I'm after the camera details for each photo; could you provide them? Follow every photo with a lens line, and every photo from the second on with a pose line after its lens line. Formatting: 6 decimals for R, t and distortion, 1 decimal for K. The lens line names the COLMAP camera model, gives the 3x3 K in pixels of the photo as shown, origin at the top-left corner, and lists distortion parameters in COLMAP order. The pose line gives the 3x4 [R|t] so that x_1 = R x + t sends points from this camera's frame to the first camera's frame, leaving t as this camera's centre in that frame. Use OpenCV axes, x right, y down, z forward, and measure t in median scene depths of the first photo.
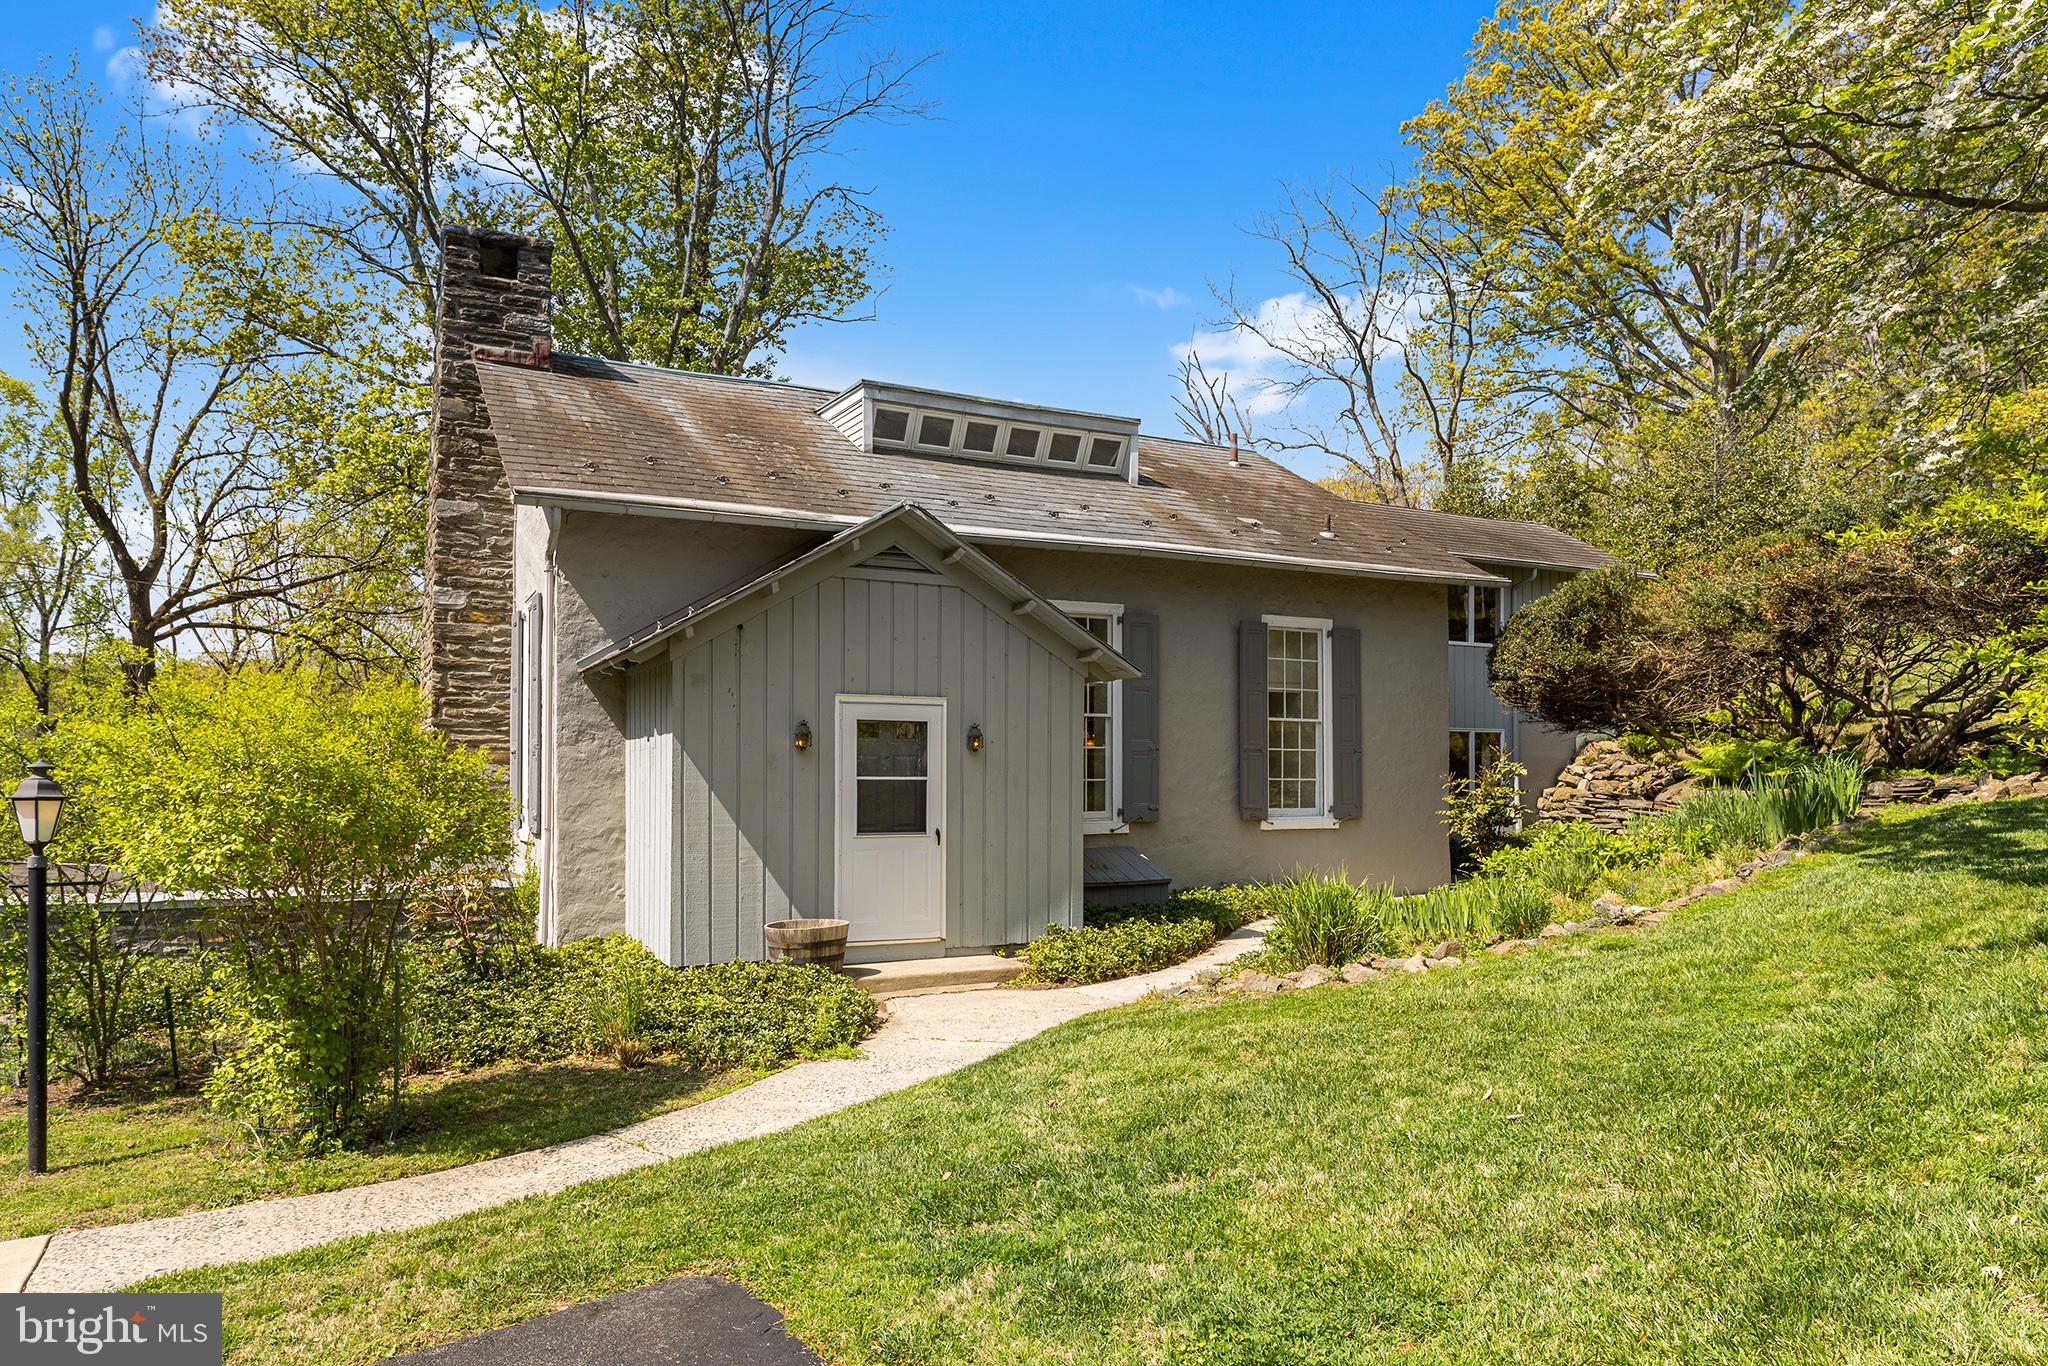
lens RADIAL K [[1306.7, 0, 1034.4], [0, 1306.7, 677.9], [0, 0, 1]] dist [0.007196, 0.000822]
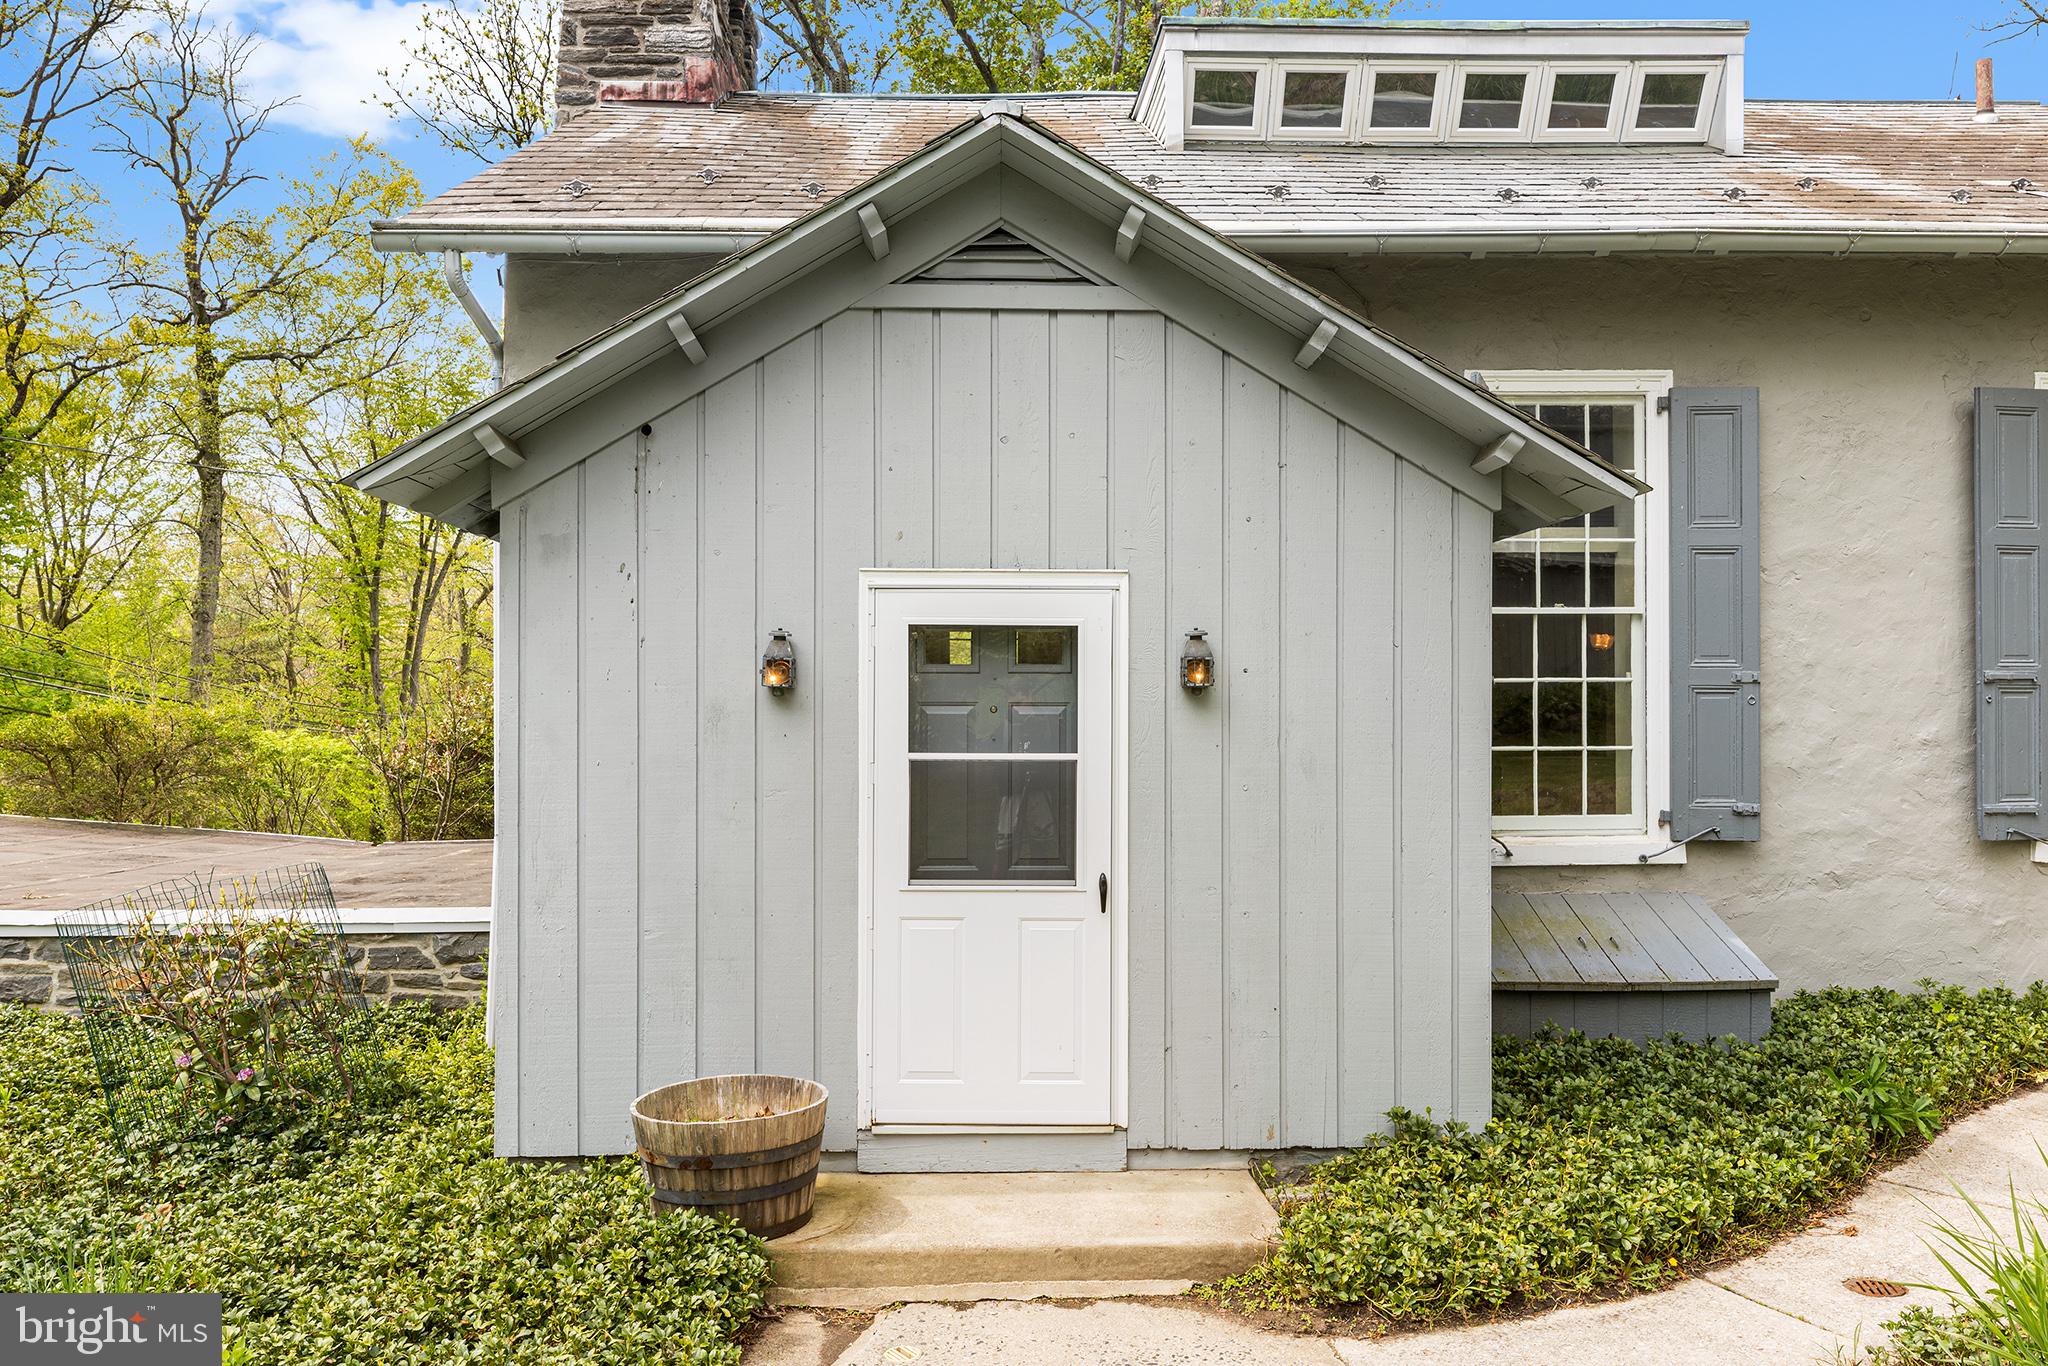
lens RADIAL K [[1537.0, 0, 985.7], [0, 1537.0, 669.9], [0, 0, 1]] dist [0.006054, -0.000120]
pose [[0.900818, -0.015151, -0.433933, 0.078868], [0.034744, 0.998702, 0.037255, 0.019606], [0.432805, -0.048637, 0.900174, 0.372227]]
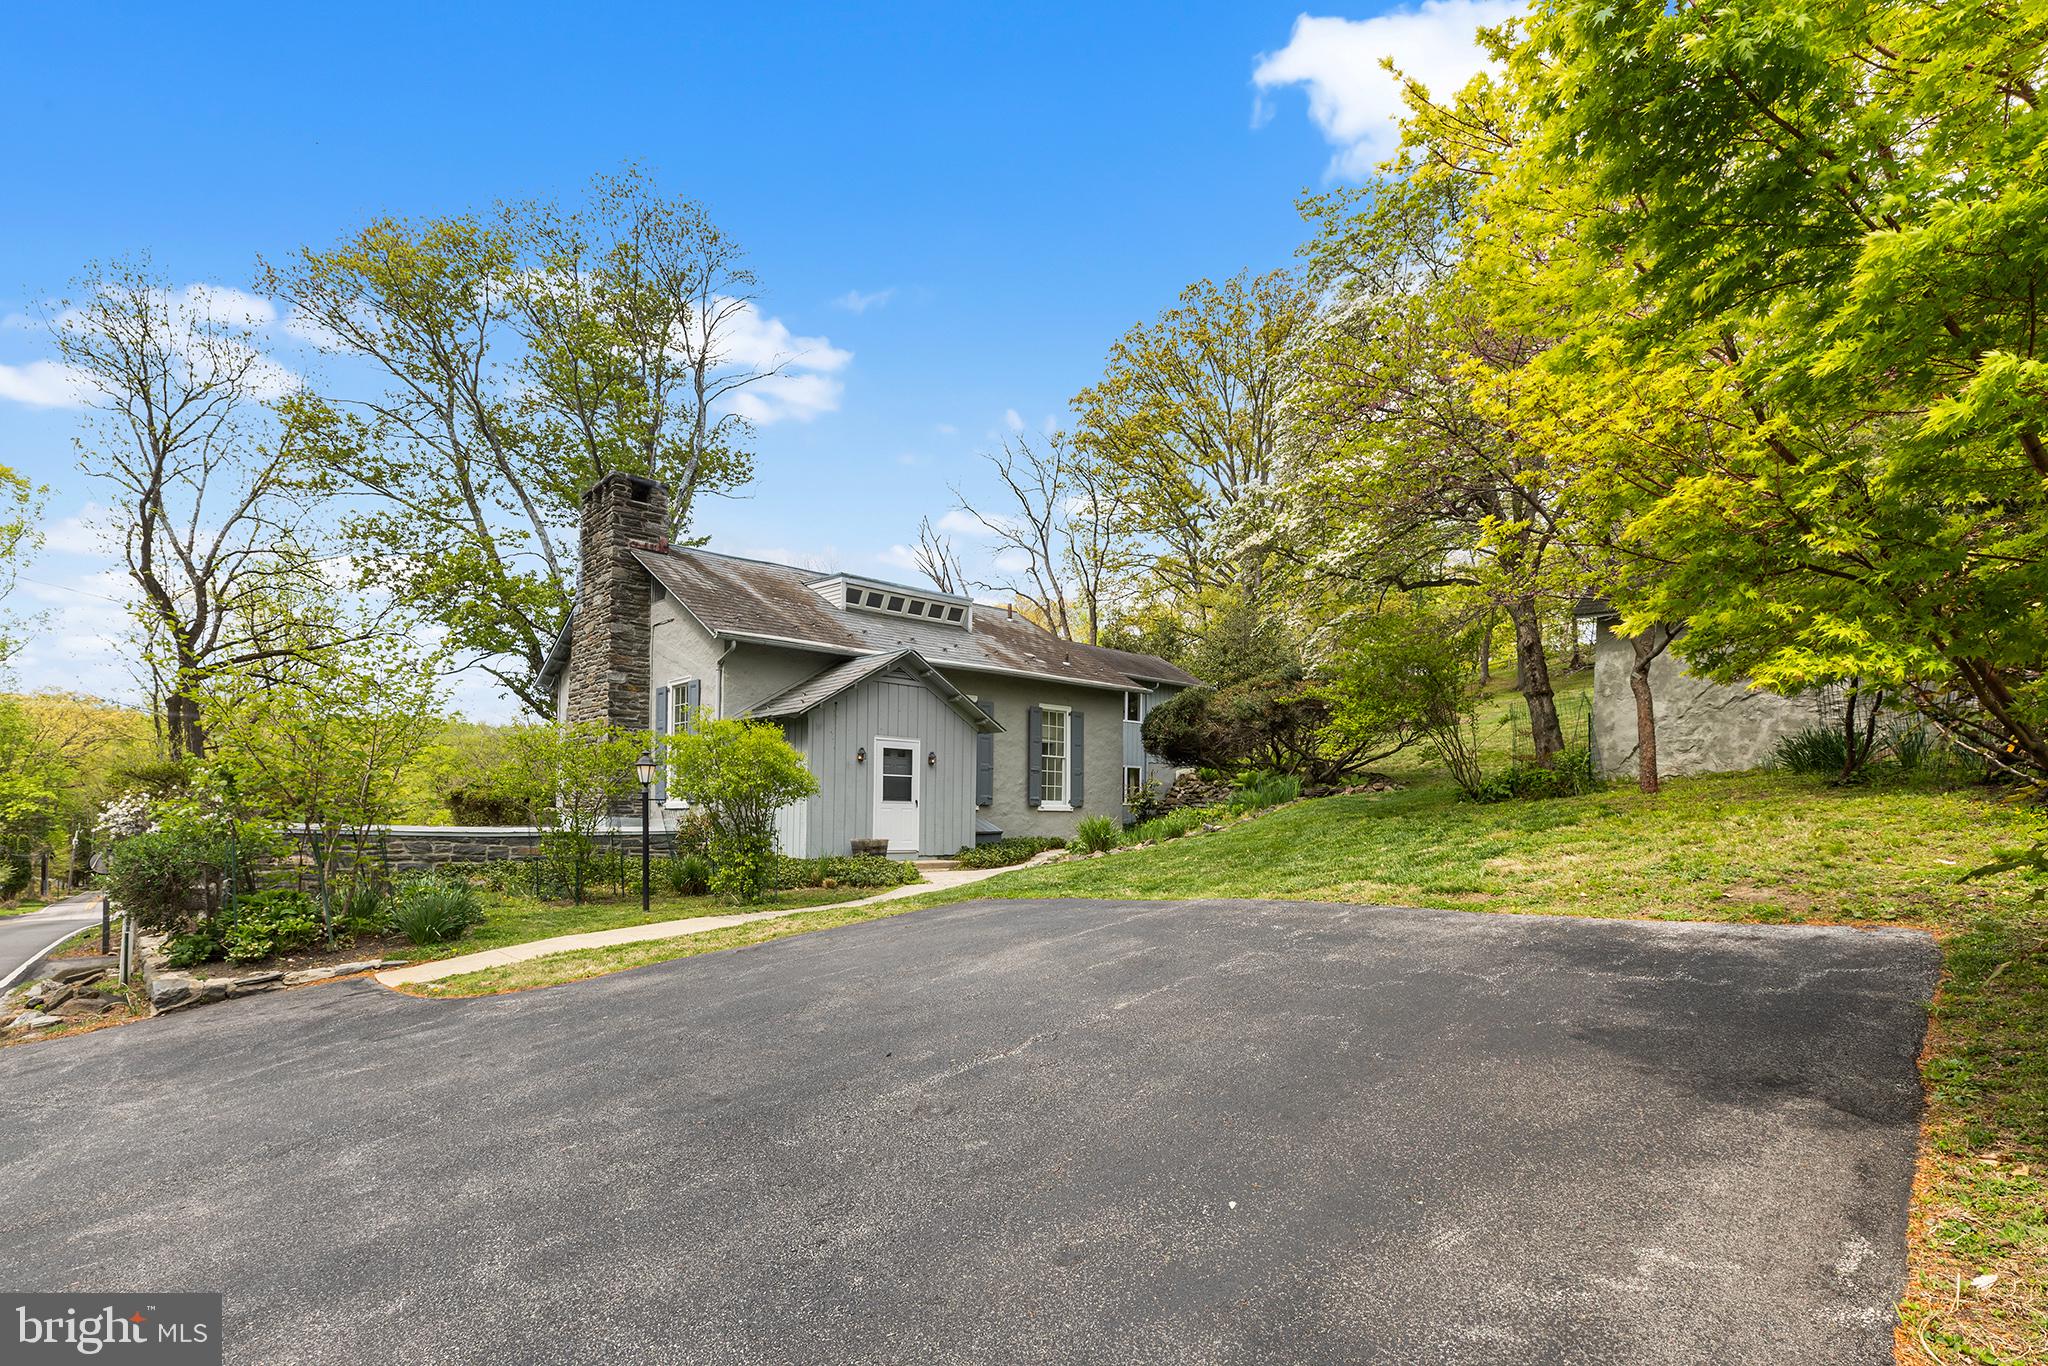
lens RADIAL K [[912.6, 0, 1027.1], [0, 912.6, 672.5], [0, 0, 1]] dist [0.002706, 0.000121]
pose [[0.967872, 0.048436, 0.246733, -0.196276], [-0.031407, 0.996874, -0.072495, 0.006801], [-0.249473, 0.062417, 0.966368, -0.360132]]
